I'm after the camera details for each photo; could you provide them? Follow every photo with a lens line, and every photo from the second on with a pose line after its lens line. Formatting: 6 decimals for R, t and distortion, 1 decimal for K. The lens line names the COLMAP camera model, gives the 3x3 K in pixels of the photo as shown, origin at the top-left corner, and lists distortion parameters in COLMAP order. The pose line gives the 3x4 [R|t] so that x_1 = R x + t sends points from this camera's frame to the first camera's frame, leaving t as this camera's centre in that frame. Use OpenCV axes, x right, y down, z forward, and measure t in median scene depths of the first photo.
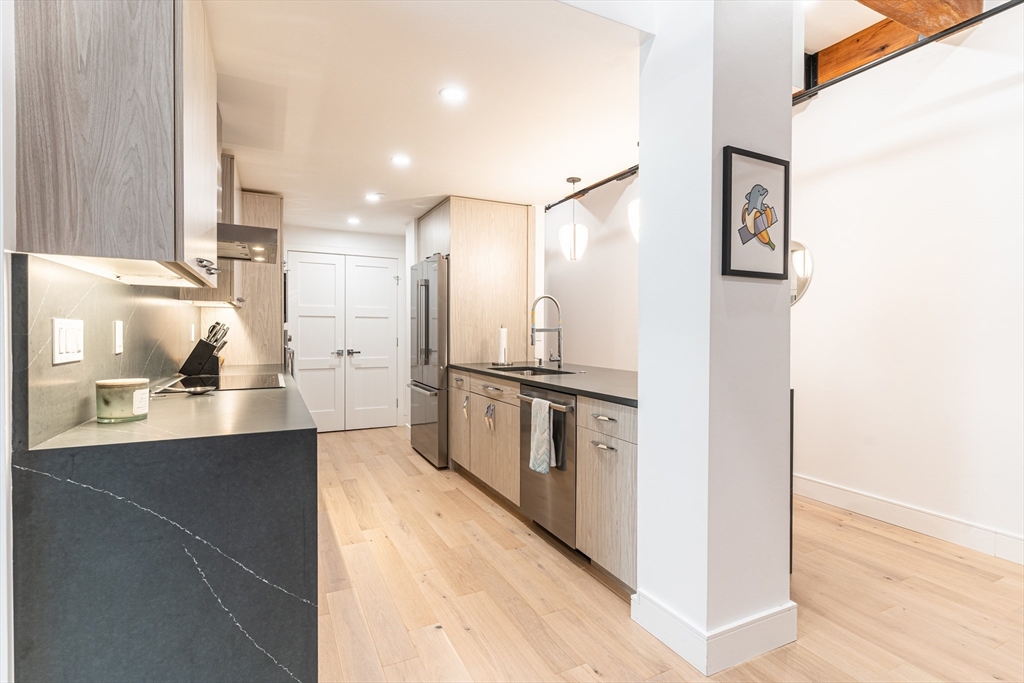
lens RADIAL K [[490.1, 0, 512.1], [0, 490.1, 336.1], [0, 0, 1]] dist [0.002751, 0.000132]
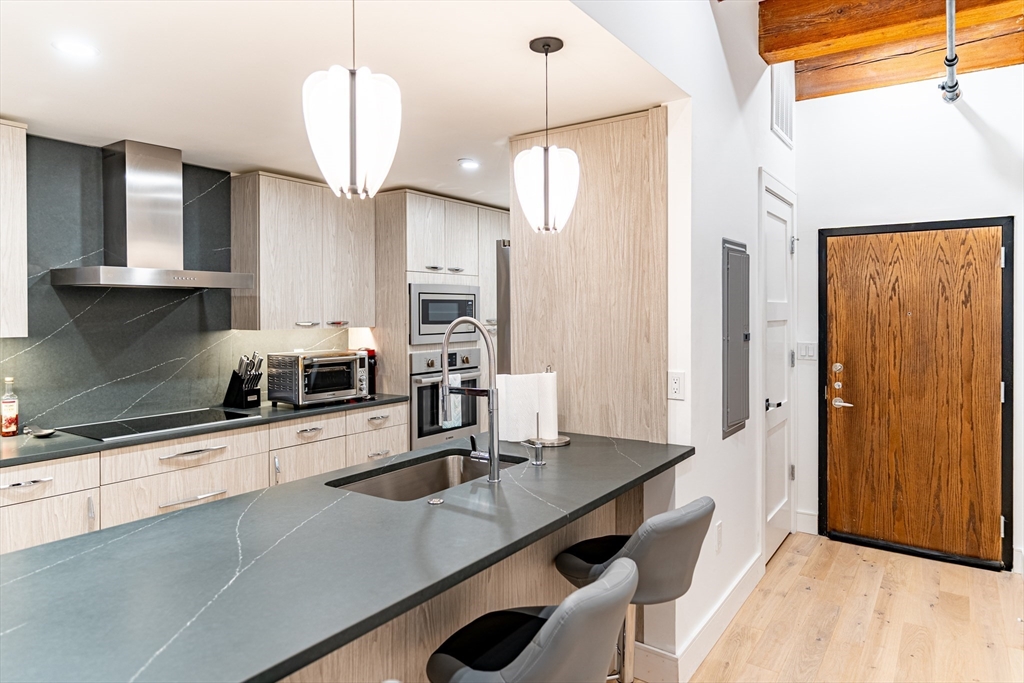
lens RADIAL K [[637.8, 0, 512.1], [0, 637.8, 319.2], [0, 0, 1]] dist [-0.002178, -0.000456]
pose [[0.488661, 0.001432, -0.872472, 0.578661], [-0.000361, 0.999999, 0.001439, -0.077188], [0.872474, -0.000388, 0.488661, 0.684604]]
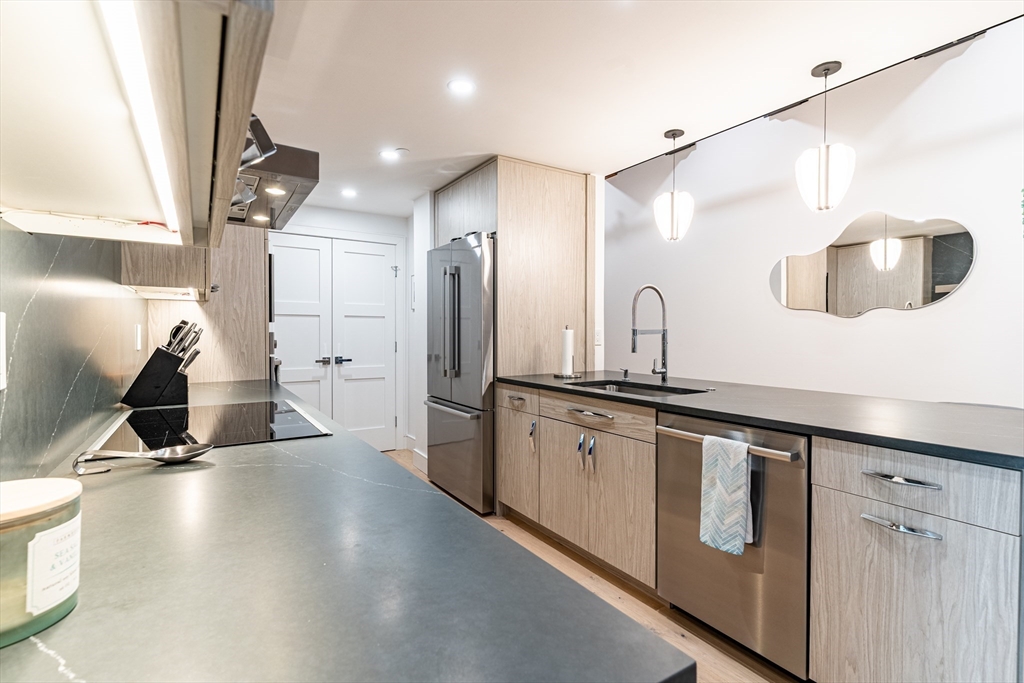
lens RADIAL K [[491.1, 0, 510.4], [0, 491.1, 337.9], [0, 0, 1]] dist [0.002852, -0.000661]
pose [[0.994974, -0.003775, 0.100062, -0.197499], [0.003746, 0.999993, 0.000476, -0.003757], [-0.100063, -0.000098, 0.994981, 0.261038]]
